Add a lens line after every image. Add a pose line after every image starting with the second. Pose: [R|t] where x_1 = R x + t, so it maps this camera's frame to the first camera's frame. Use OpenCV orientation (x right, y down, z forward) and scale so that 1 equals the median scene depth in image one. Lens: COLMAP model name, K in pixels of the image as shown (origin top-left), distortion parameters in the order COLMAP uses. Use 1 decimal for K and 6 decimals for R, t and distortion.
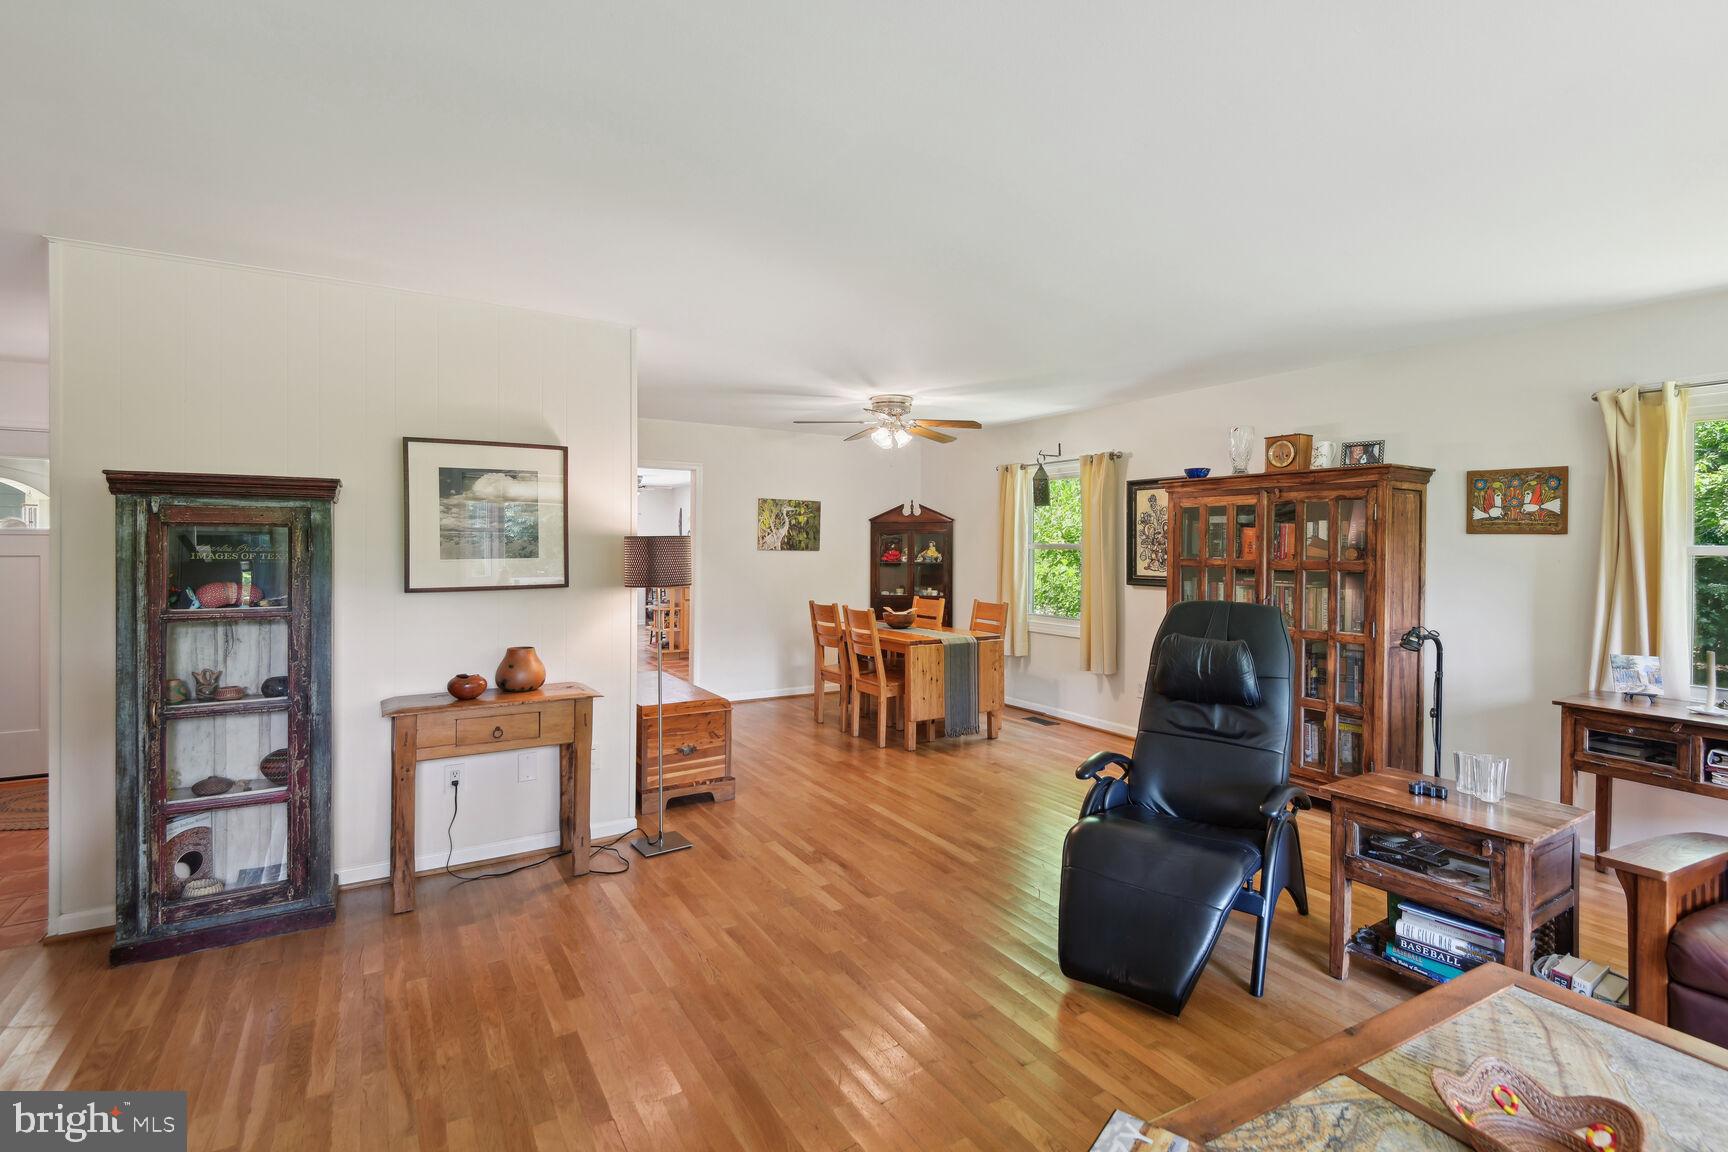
lens RADIAL K [[813.8, 0, 854.0], [0, 813.8, 550.3], [0, 0, 1]] dist [0.019316, -0.002563]
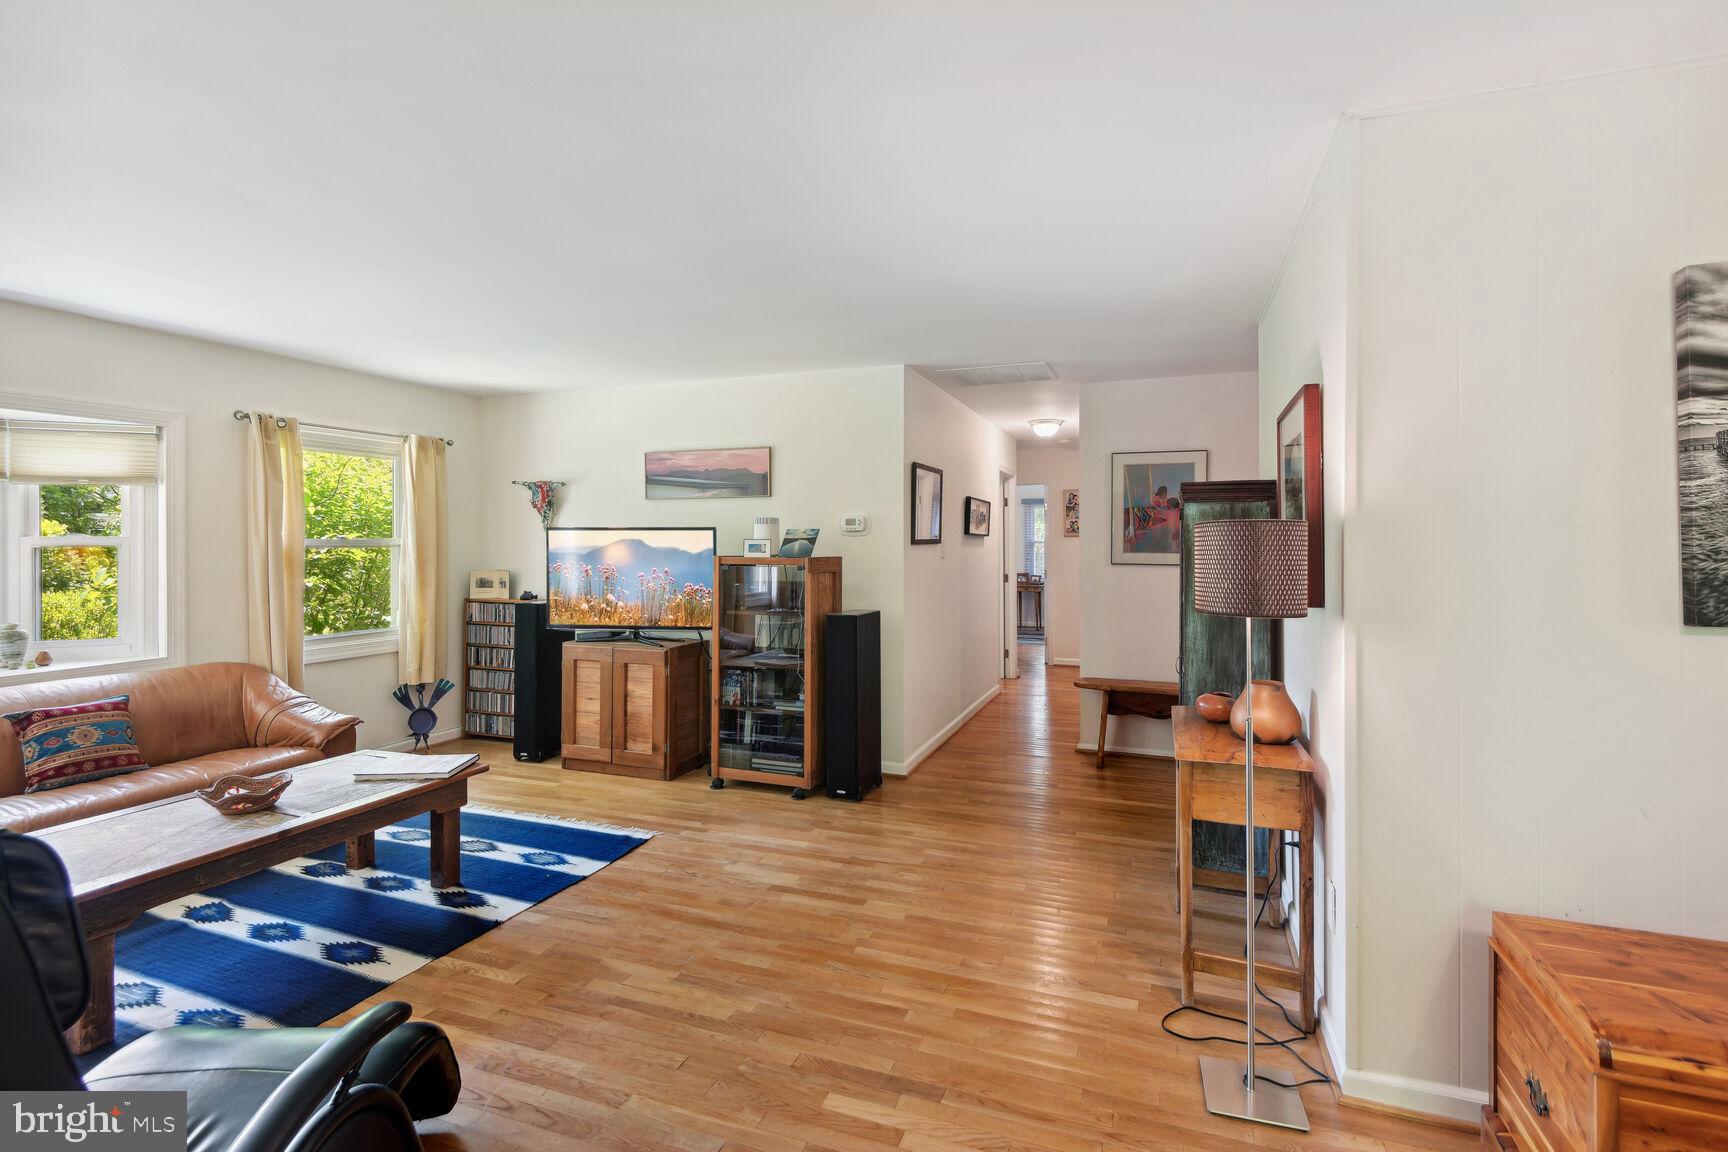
lens RADIAL K [[813.8, 0, 877.9], [0, 813.8, 539.9], [0, 0, 1]] dist [0.019316, -0.002563]
pose [[-0.775893, -0.008163, -0.630812, 0.282551], [-0.007659, 0.999964, -0.003519, -0.001754], [0.630818, 0.002101, -0.775928, 1.190920]]
